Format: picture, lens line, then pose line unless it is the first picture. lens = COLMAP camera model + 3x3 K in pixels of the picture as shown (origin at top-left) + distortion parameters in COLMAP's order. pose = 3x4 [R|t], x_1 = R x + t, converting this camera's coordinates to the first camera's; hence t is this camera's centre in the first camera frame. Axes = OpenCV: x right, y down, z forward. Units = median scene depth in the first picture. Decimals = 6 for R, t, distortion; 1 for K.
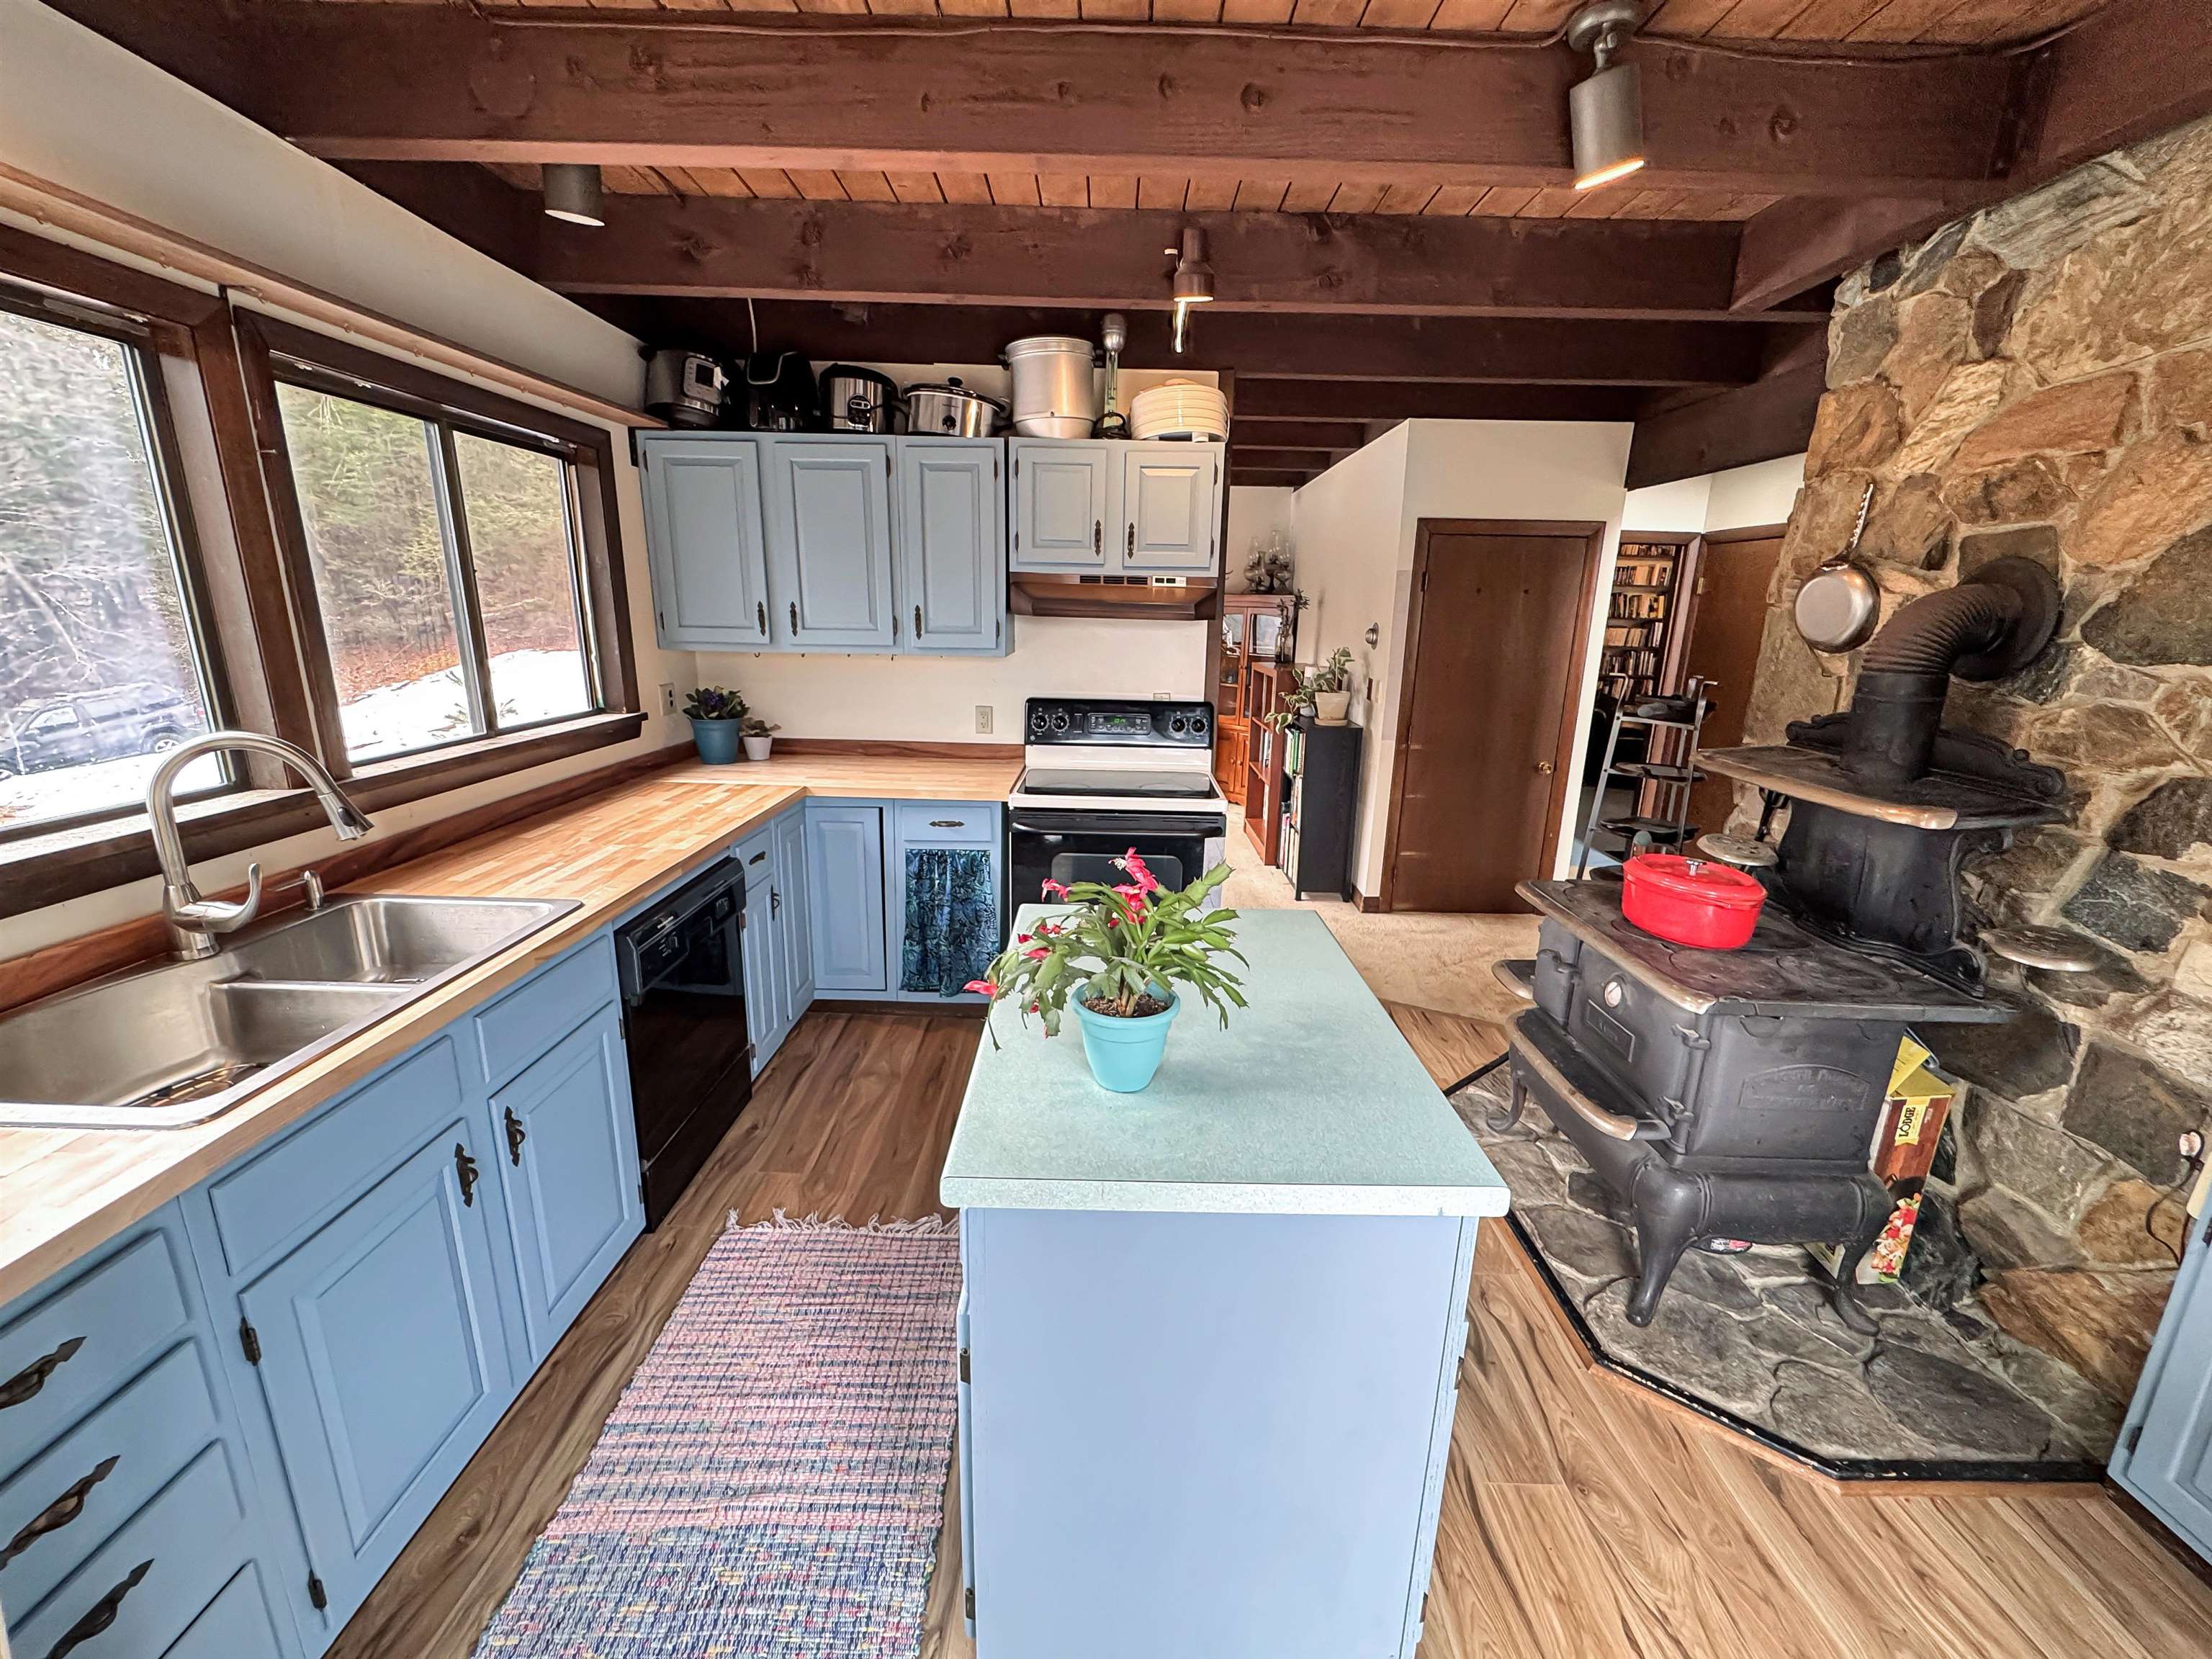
lens RADIAL K [[879.8, 0, 1108.9], [0, 879.8, 827.1], [0, 0, 1]] dist [-0.002047, -0.000384]
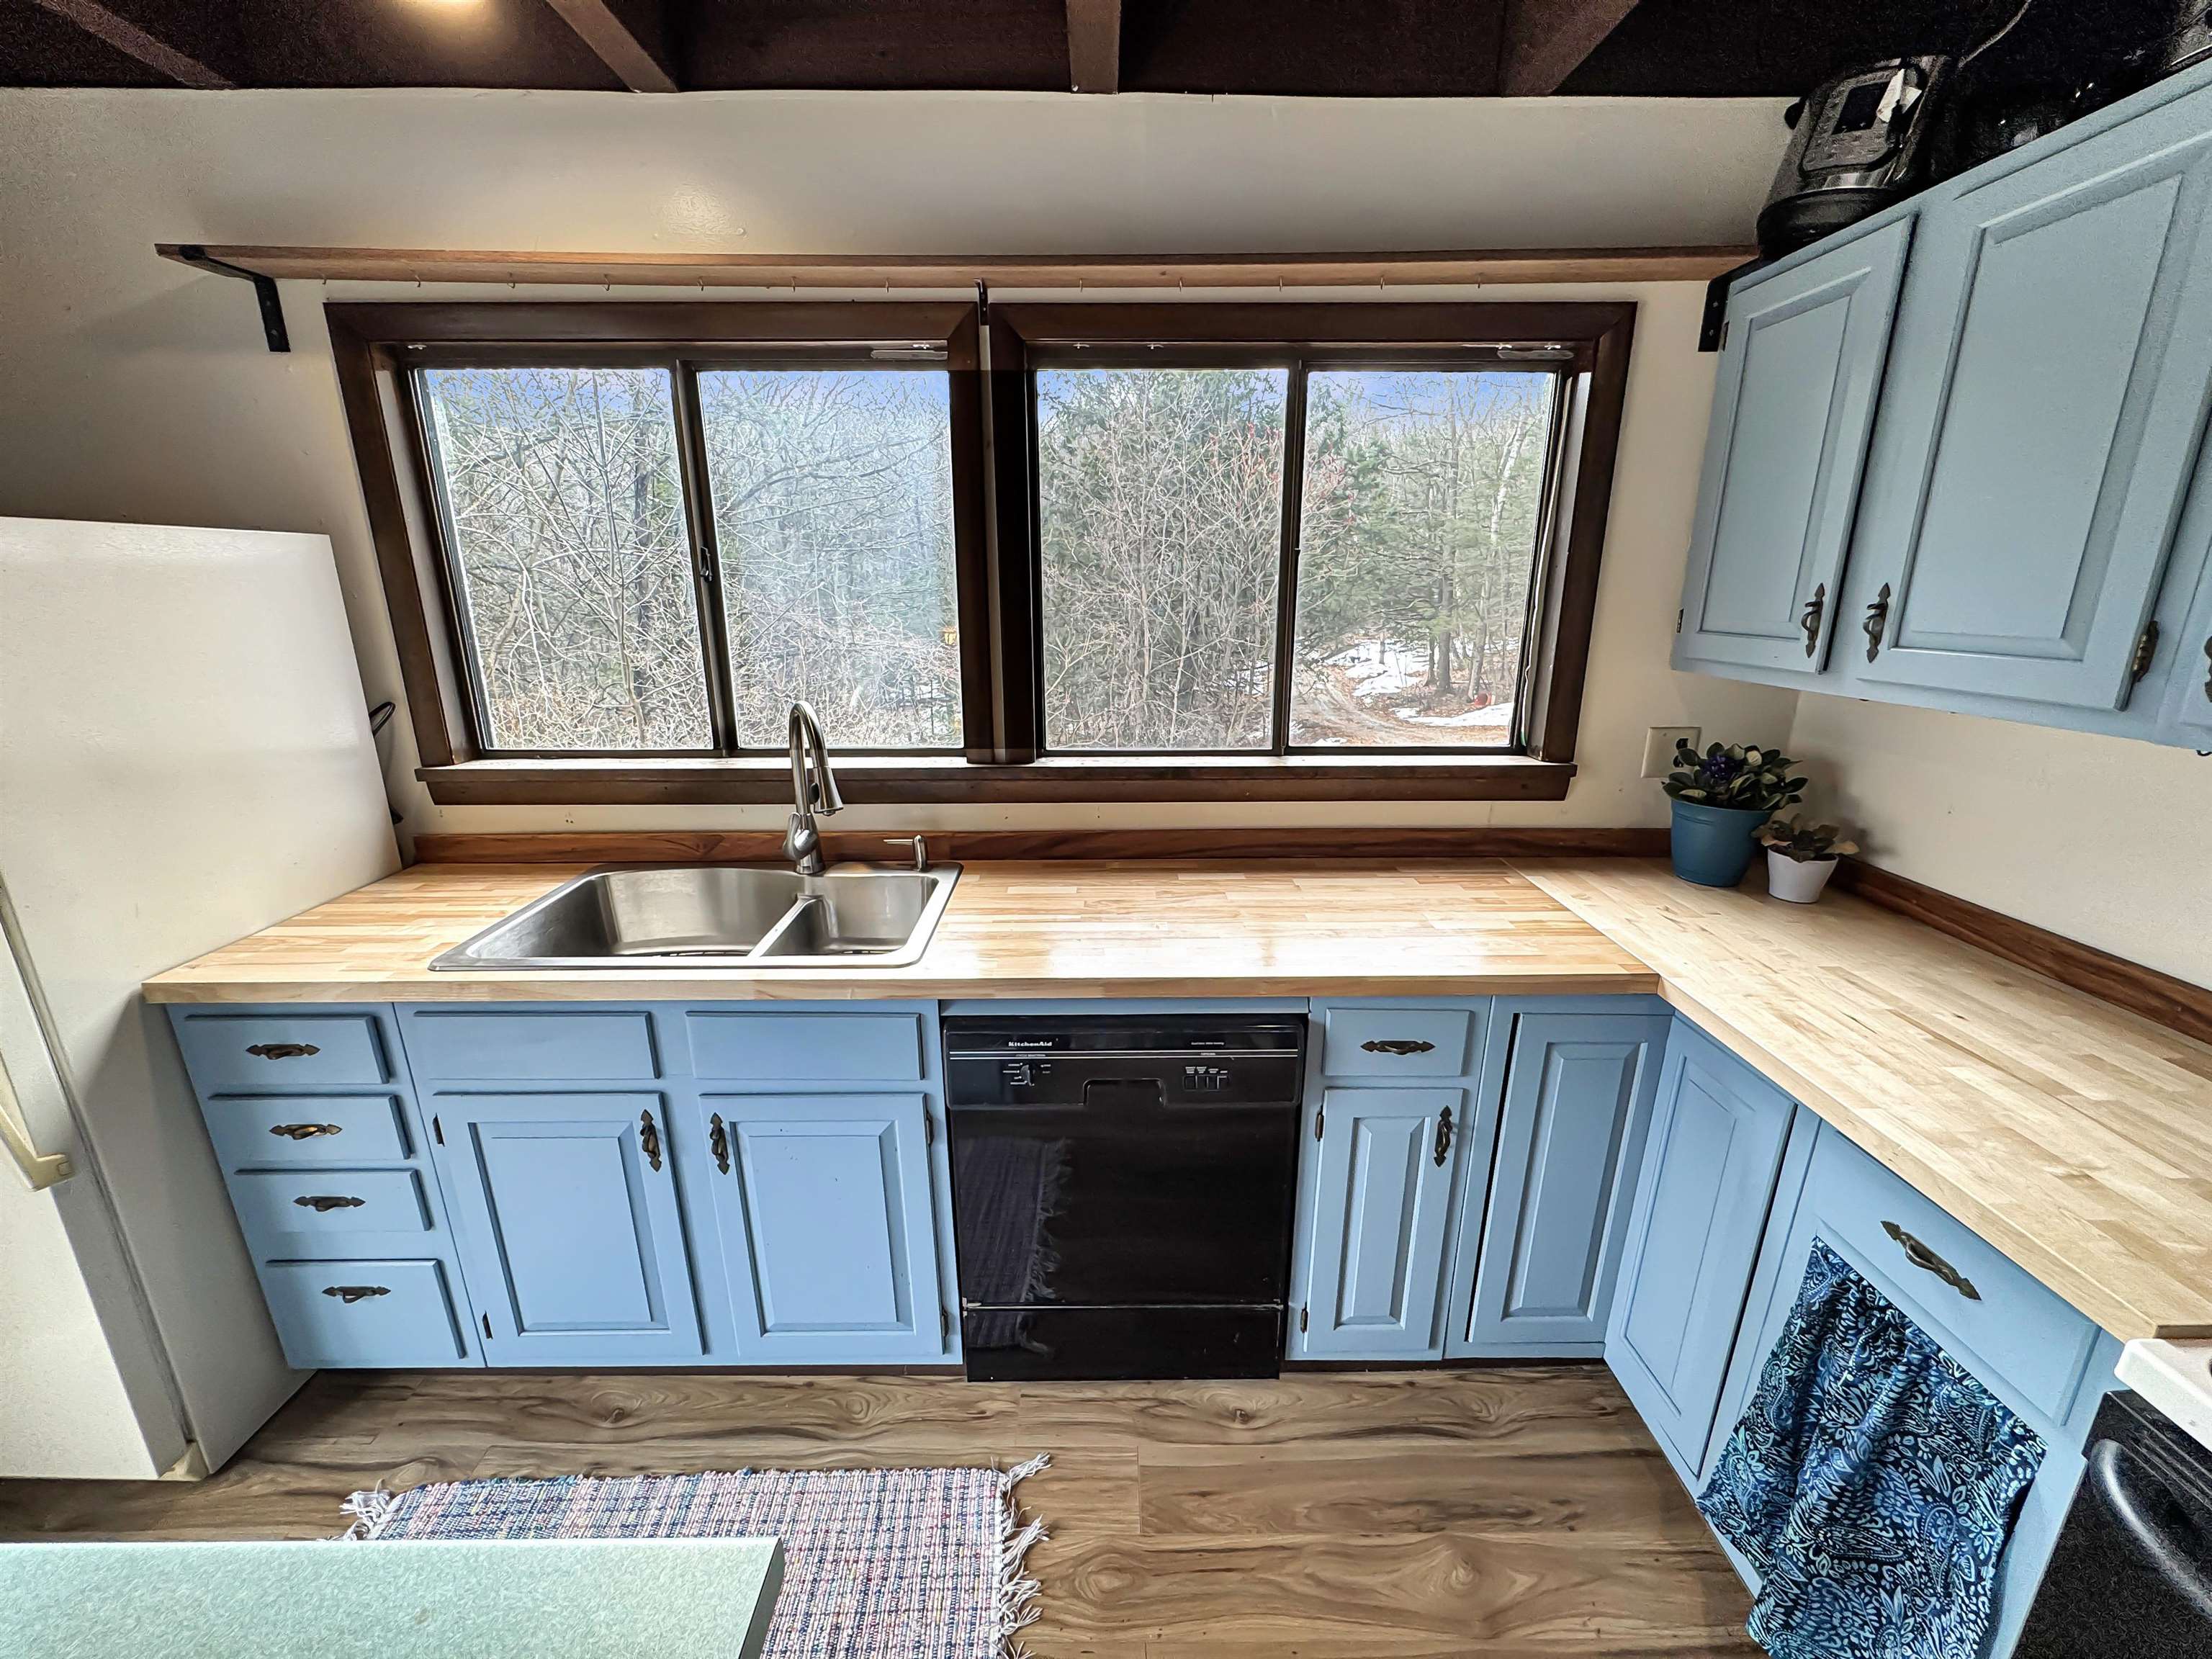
lens RADIAL K [[879.8, 0, 1108.9], [0, 879.8, 827.1], [0, 0, 1]] dist [-0.002047, -0.000384]
pose [[0.011570, 0.250408, -0.968071, 0.109463], [-0.244047, 0.939566, 0.240118, -0.196151], [0.969694, 0.233476, 0.071982, 0.796137]]
